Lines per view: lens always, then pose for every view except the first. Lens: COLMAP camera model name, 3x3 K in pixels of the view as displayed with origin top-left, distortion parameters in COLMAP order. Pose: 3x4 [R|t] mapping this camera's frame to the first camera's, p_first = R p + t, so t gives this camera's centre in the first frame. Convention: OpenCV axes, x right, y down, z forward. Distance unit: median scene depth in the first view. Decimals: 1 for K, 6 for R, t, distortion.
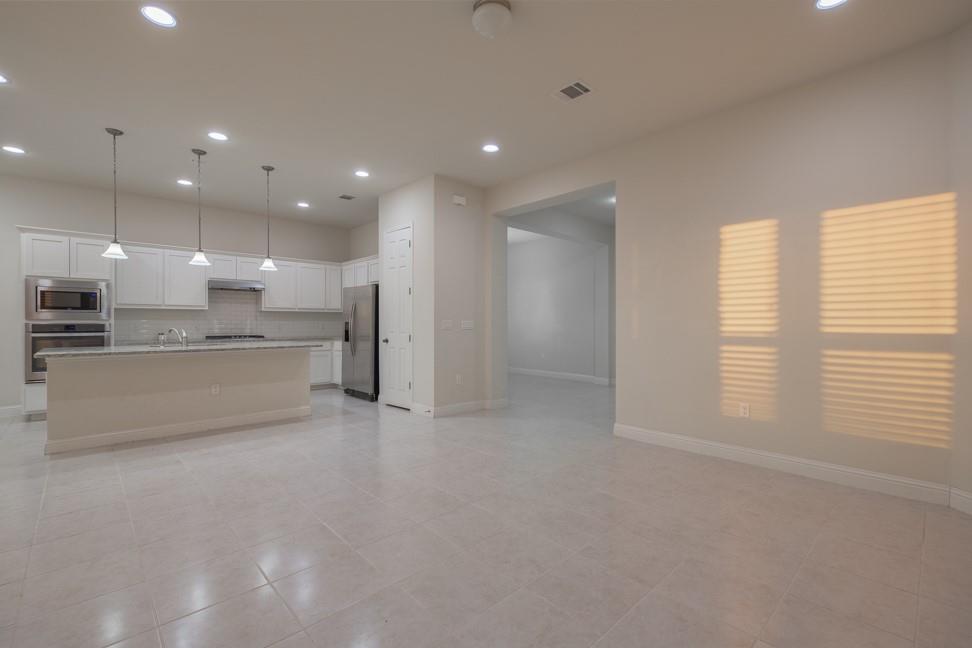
lens RADIAL K [[425.3, 0, 486.0], [0, 425.3, 324.0], [0, 0, 1]] dist [0.003623, 0.000563]
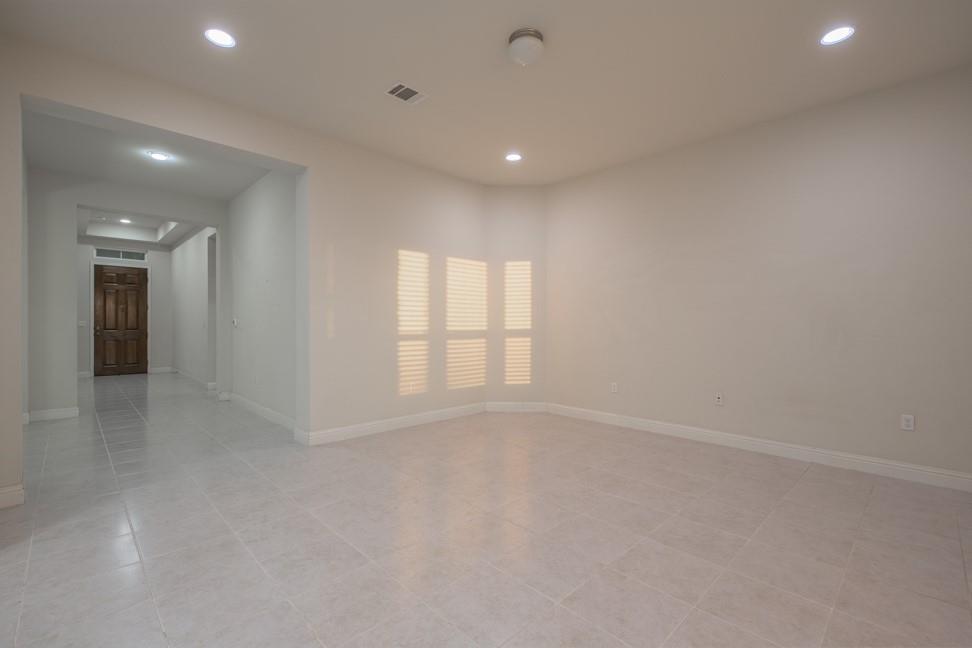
lens RADIAL K [[425.3, 0, 486.0], [0, 425.3, 324.0], [0, 0, 1]] dist [0.003623, 0.000563]
pose [[-0.026347, 0.001359, 0.999652, -0.802443], [-0.000634, 0.999999, -0.001376, -0.001292], [-0.999653, -0.000670, -0.026346, 0.831568]]
